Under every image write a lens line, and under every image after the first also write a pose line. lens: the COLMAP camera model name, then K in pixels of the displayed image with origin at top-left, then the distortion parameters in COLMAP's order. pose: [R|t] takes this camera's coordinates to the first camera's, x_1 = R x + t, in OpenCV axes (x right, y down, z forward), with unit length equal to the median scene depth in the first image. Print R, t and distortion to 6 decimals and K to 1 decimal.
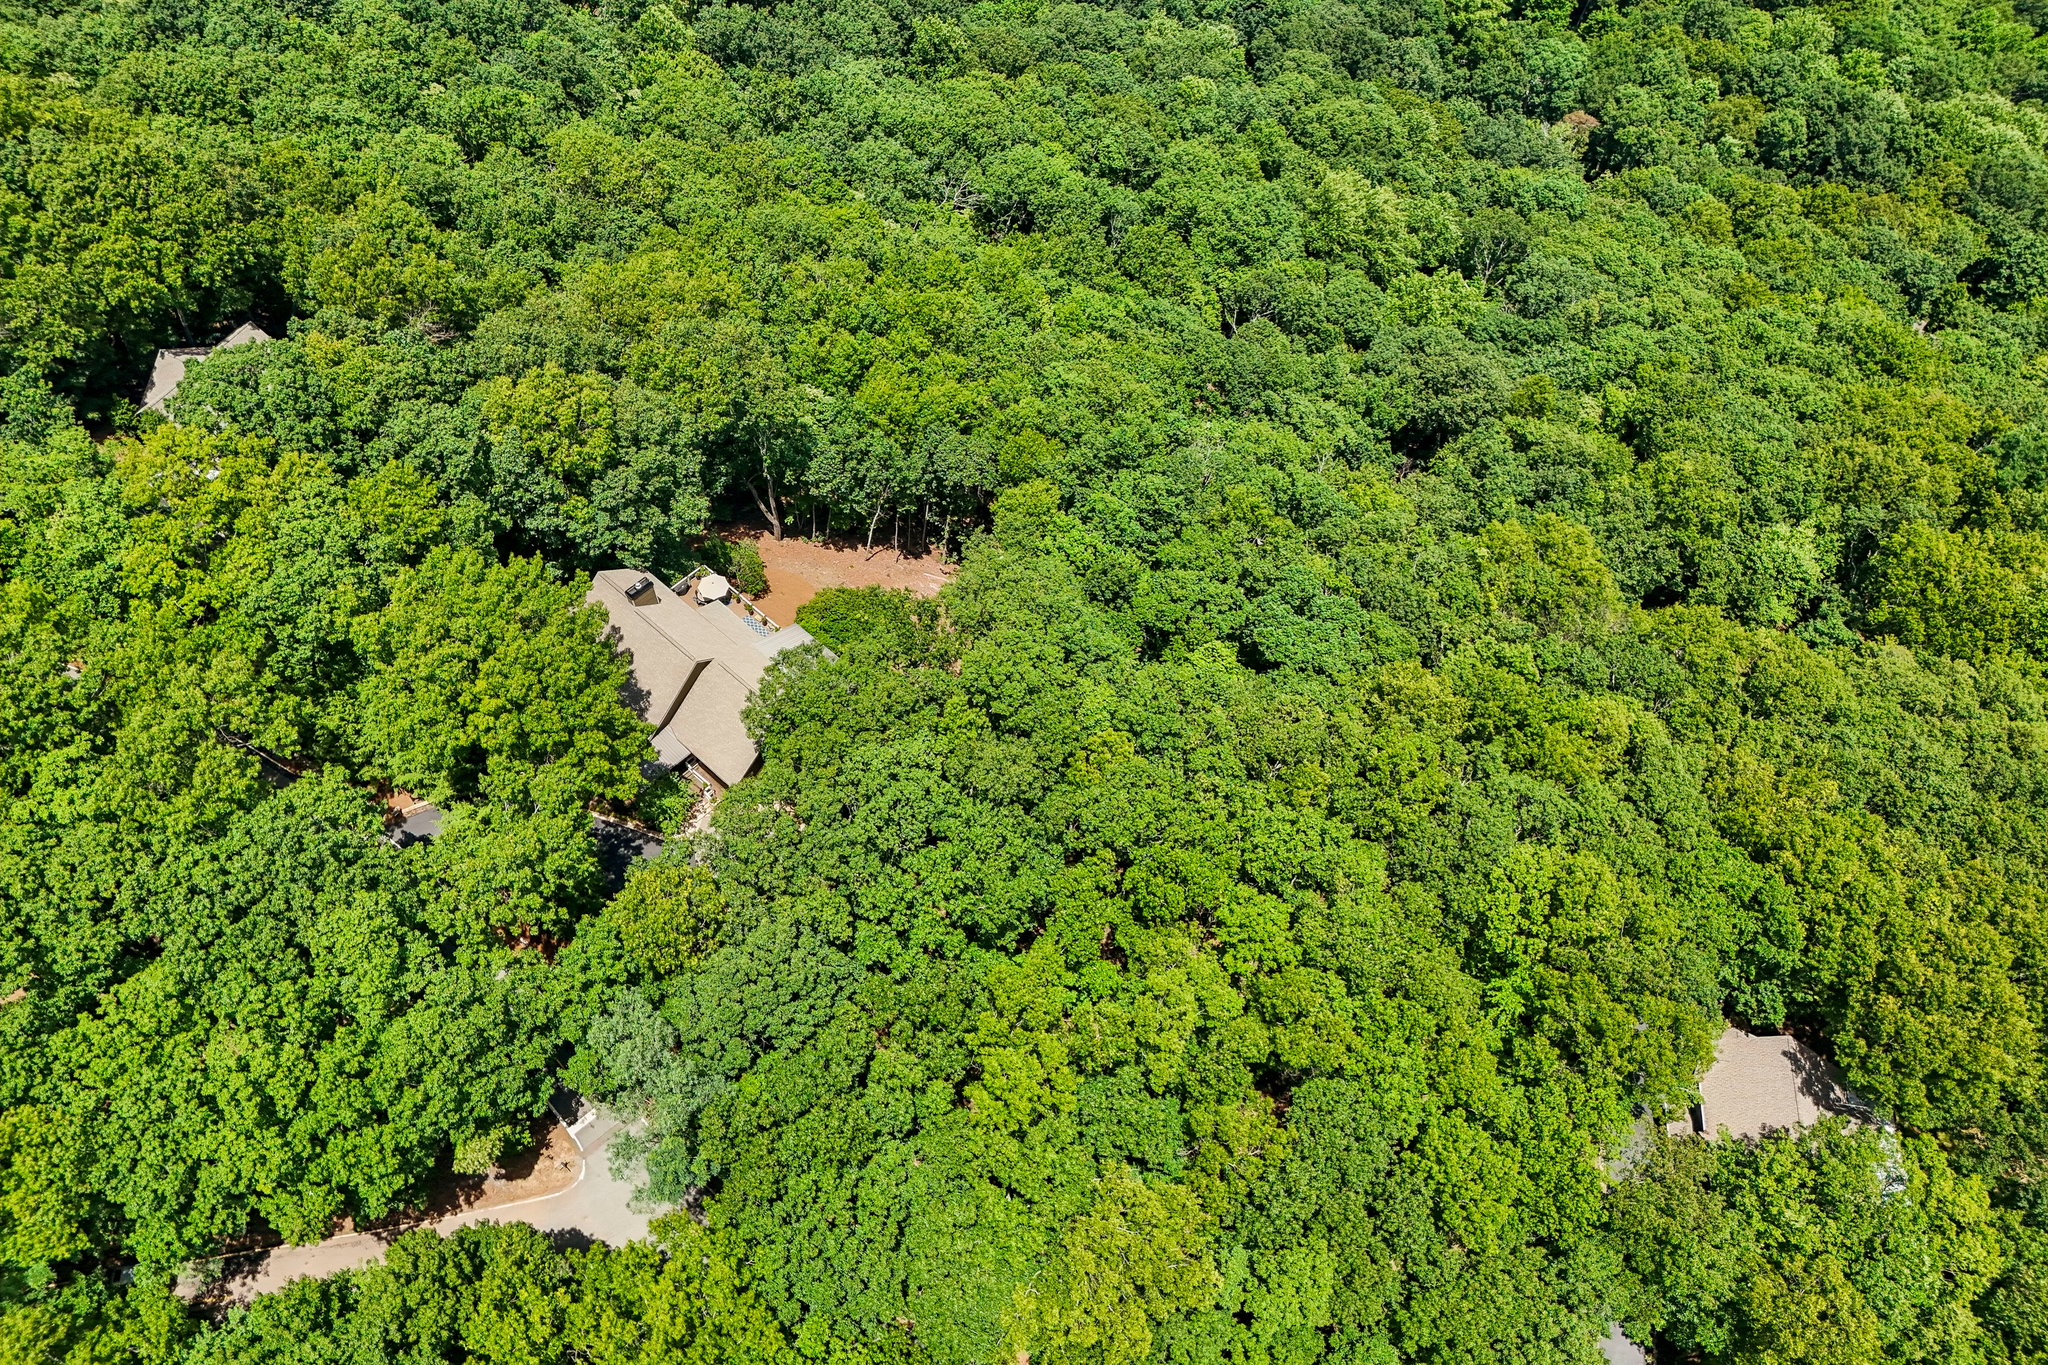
lens RADIAL K [[1502.0, 0, 1024.0], [0, 1502.0, 682.5], [0, 0, 1]] dist [0.068578, -0.064662]
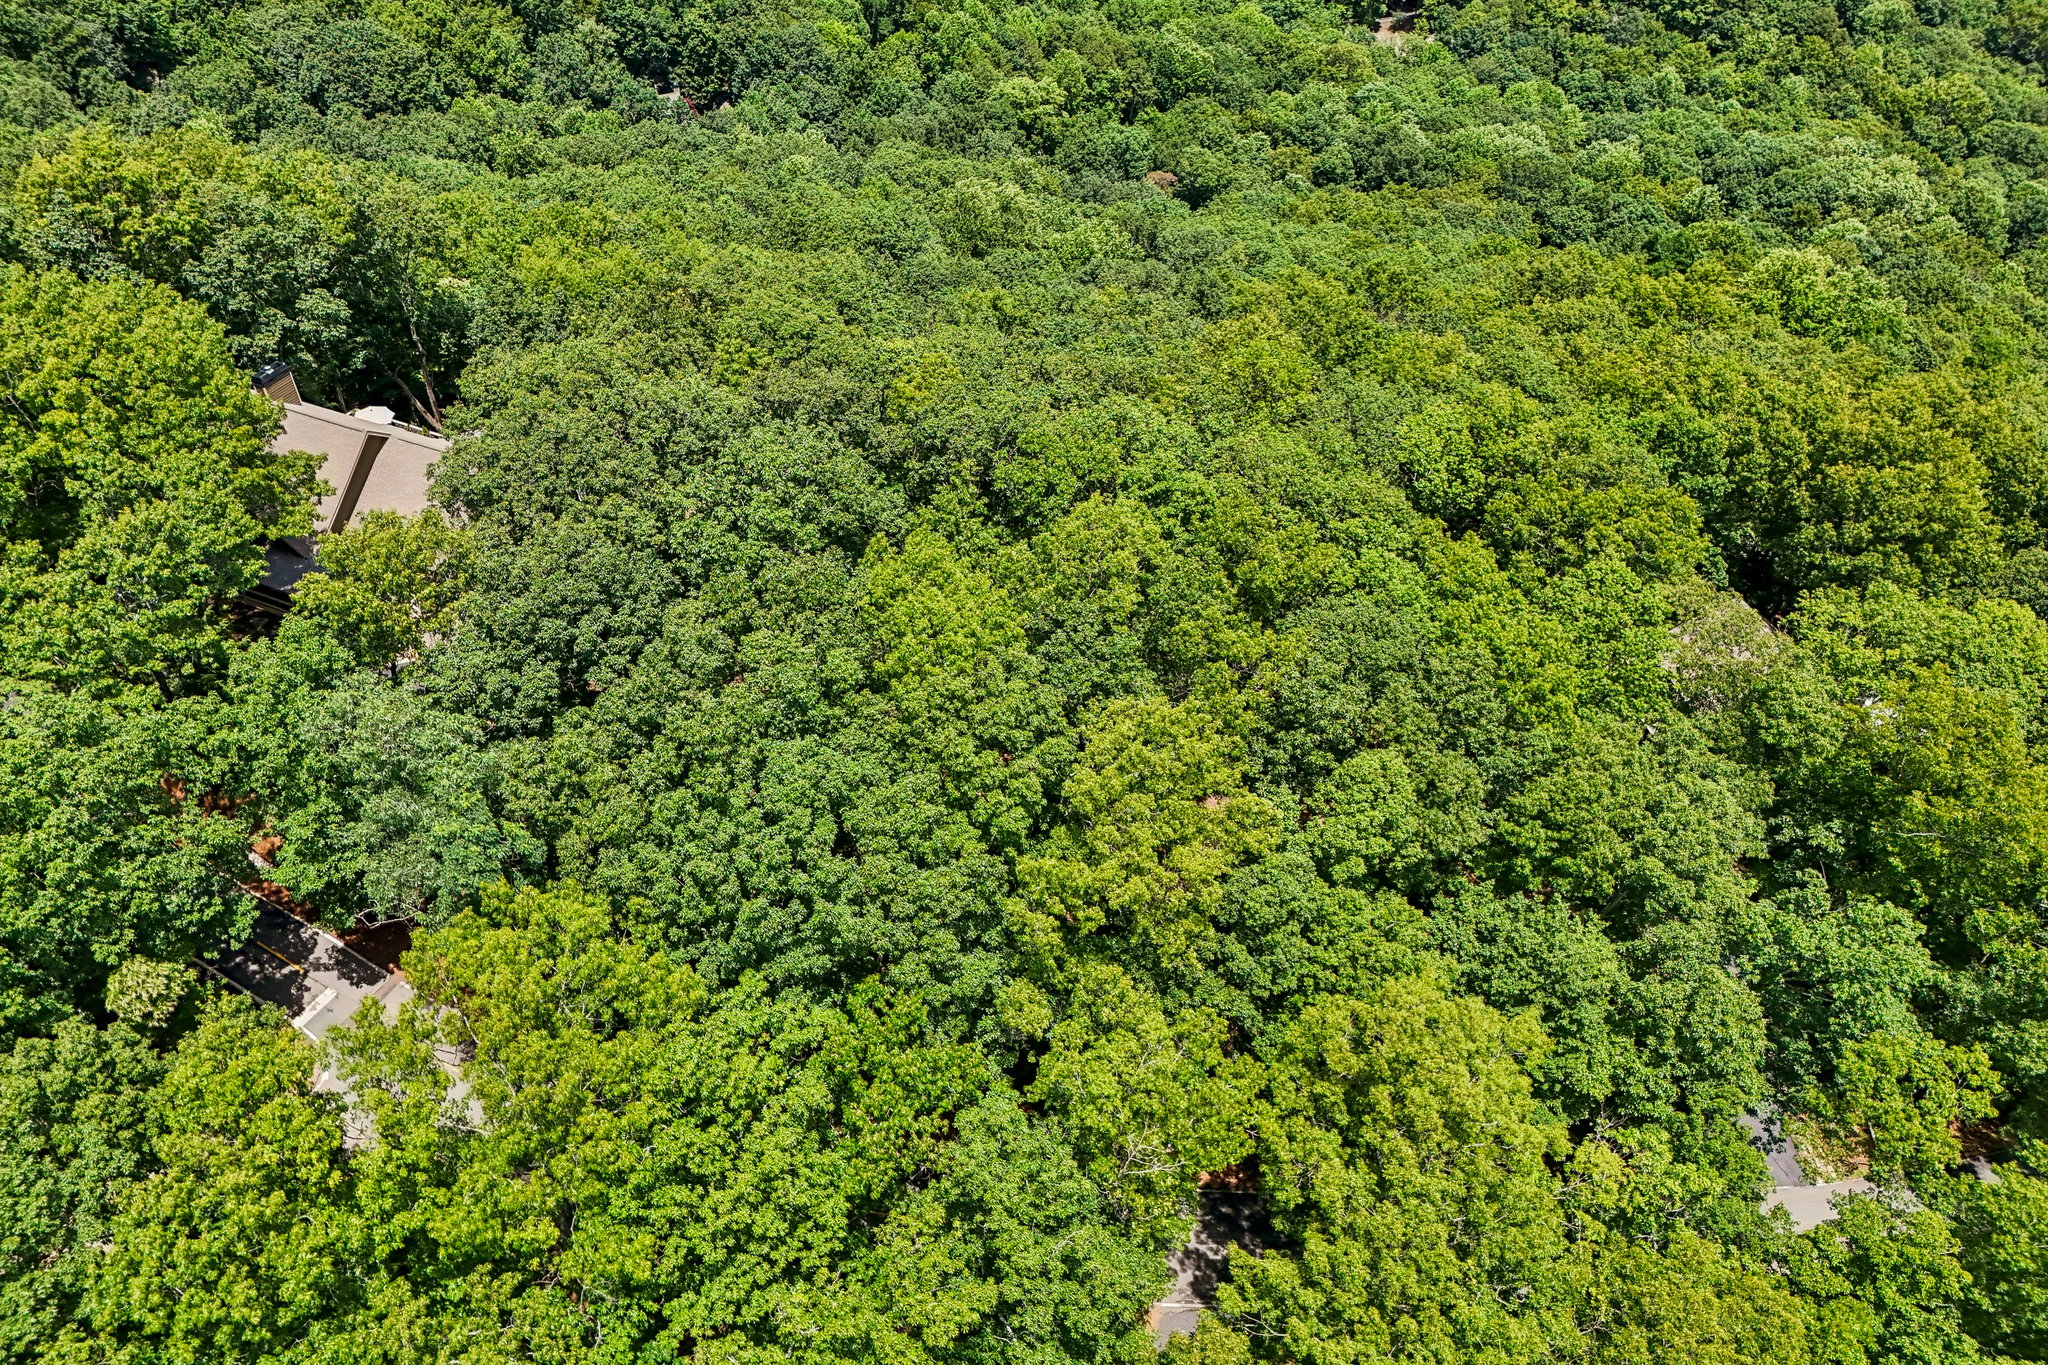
lens RADIAL K [[1502.0, 0, 1024.0], [0, 1502.0, 682.5], [0, 0, 1]] dist [0.068578, -0.064662]
pose [[0.948680, -0.217587, 0.229482, -0.091393], [0.263611, 0.944963, -0.193789, 0.301217], [-0.174686, 0.244338, 0.953826, 0.203955]]
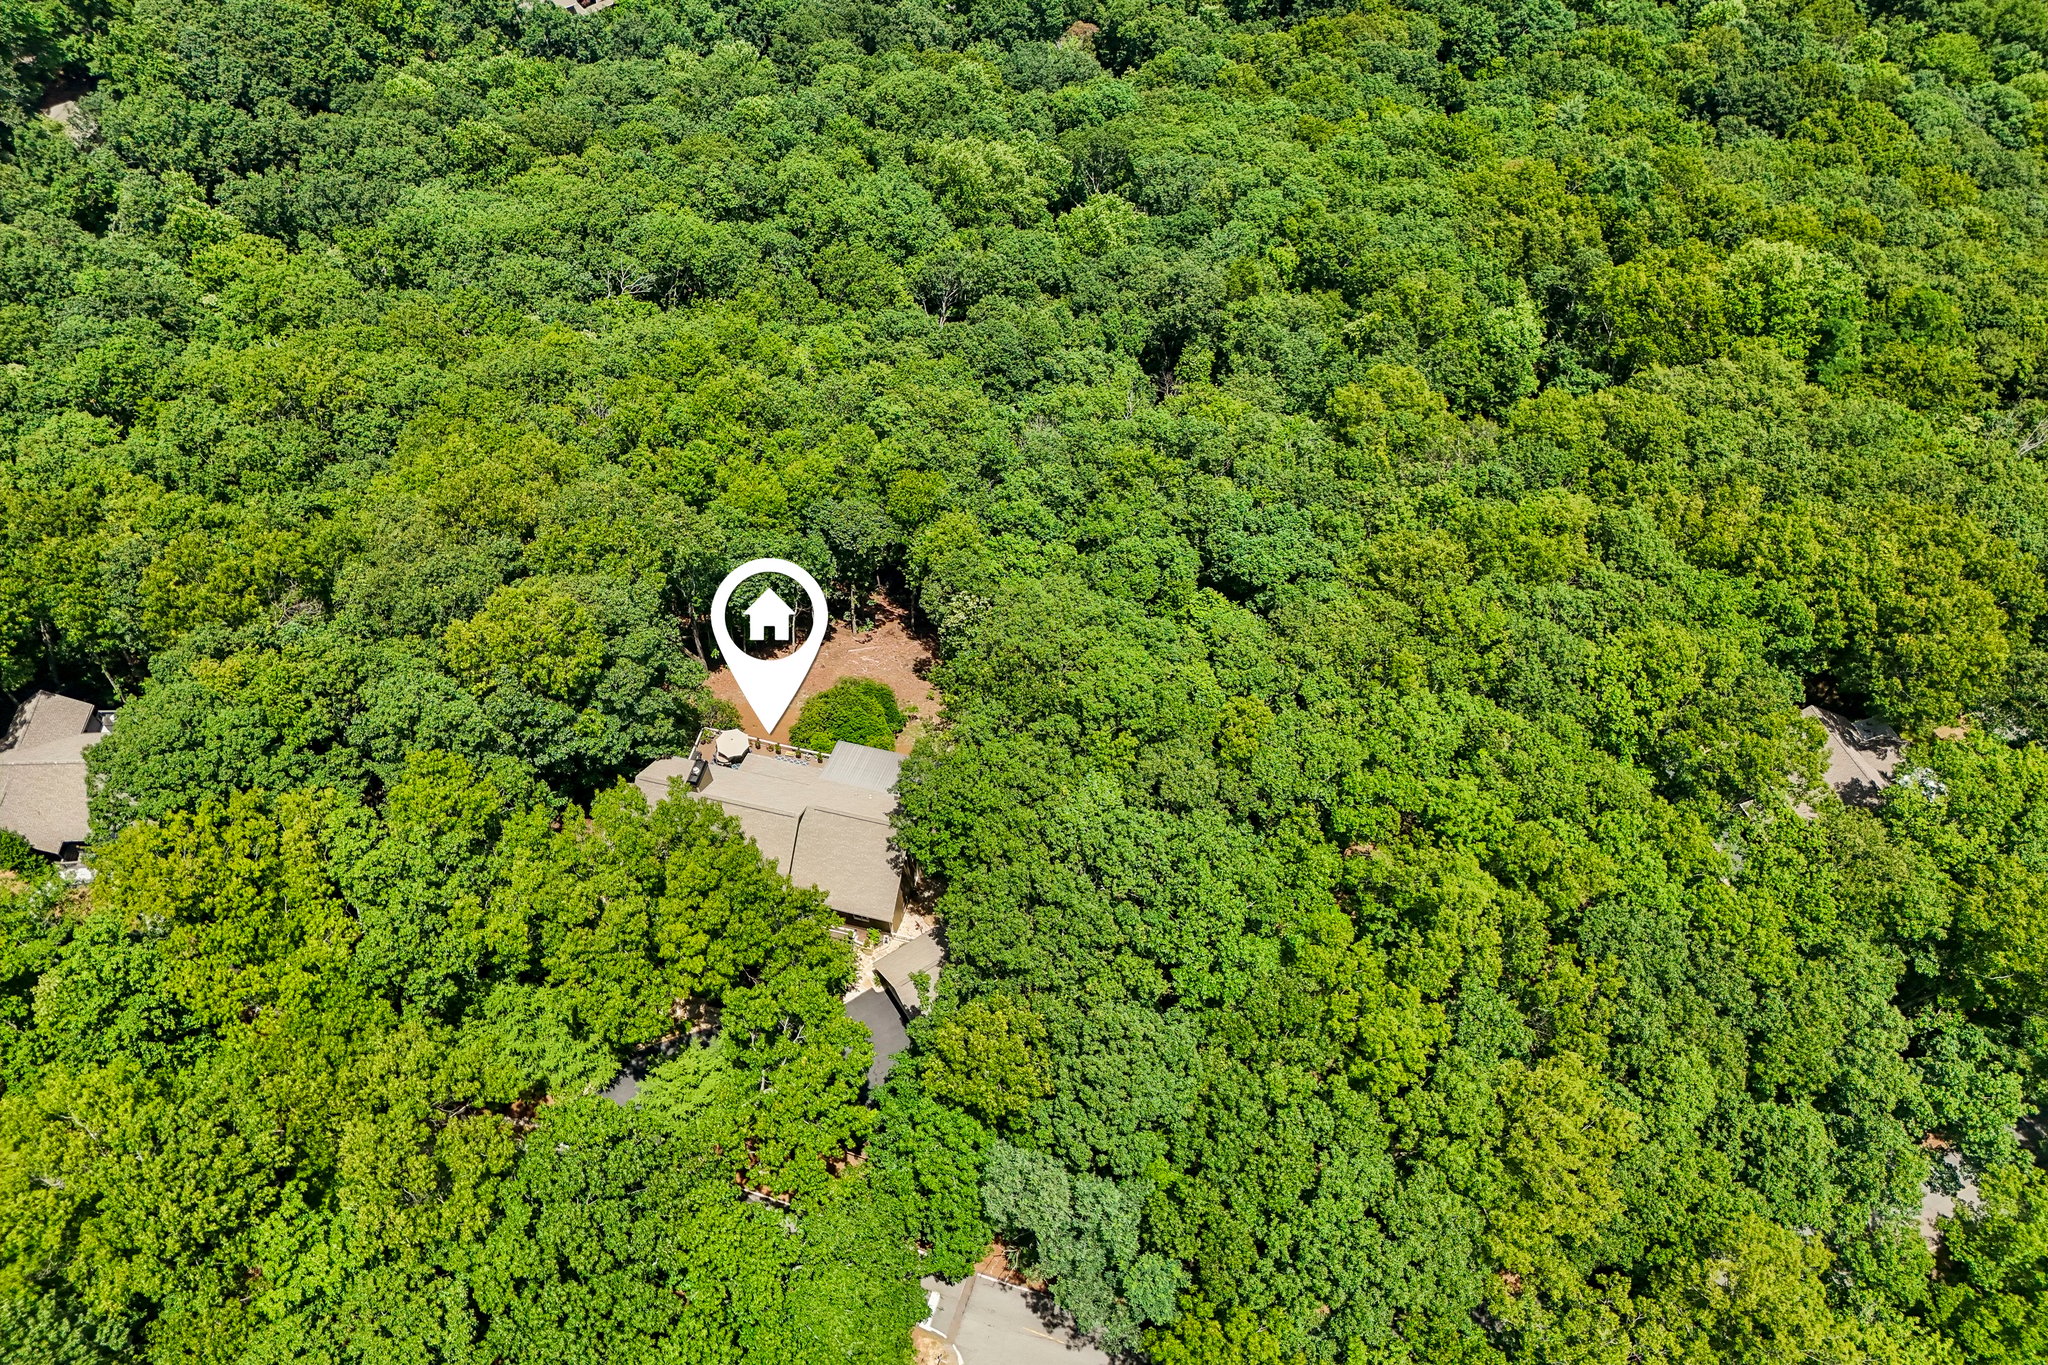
lens RADIAL K [[1502.0, 0, 1024.0], [0, 1502.0, 682.5], [0, 0, 1]] dist [0.068578, -0.064662]
pose [[0.876658, -0.402945, 0.262881, -0.267241], [0.401020, 0.913869, 0.063457, -0.081139], [-0.265809, 0.049790, 0.962739, 0.045026]]
